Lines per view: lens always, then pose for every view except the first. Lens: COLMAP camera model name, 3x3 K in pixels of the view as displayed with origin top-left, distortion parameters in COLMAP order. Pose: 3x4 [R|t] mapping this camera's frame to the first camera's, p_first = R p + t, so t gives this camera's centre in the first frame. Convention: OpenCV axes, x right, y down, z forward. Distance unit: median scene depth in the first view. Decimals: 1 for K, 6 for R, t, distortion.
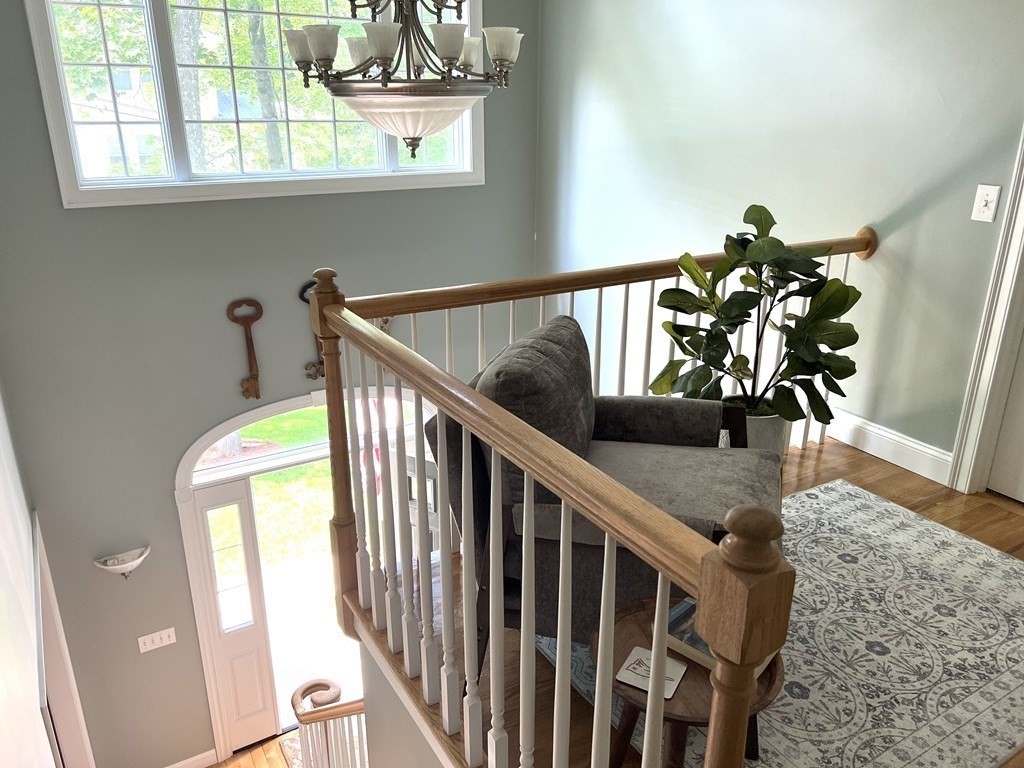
lens RADIAL K [[779.9, 0, 512.5], [0, 779.9, 383.6], [0, 0, 1]] dist [0.031791, -0.010240]
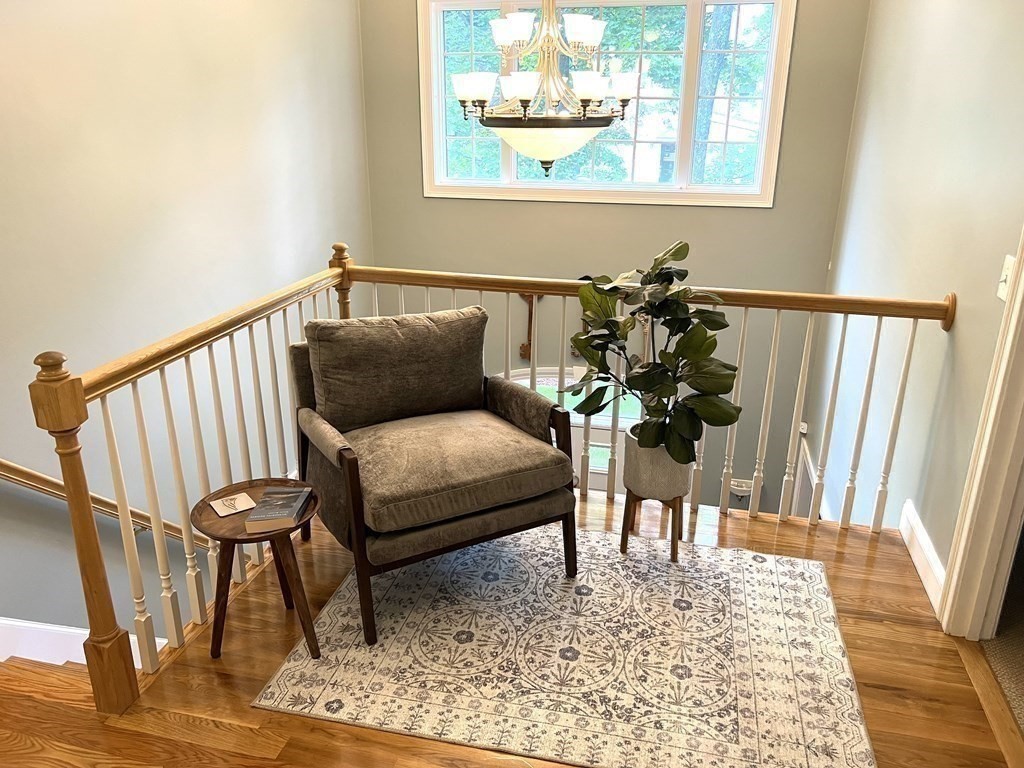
lens RADIAL K [[779.9, 0, 514.2], [0, 779.9, 383.9], [0, 0, 1]] dist [0.031791, -0.010240]
pose [[0.710875, 0.239682, -0.661218, 0.868616], [-0.255574, 0.963904, 0.074633, -0.060294], [0.655239, 0.115936, 0.746472, 0.111501]]
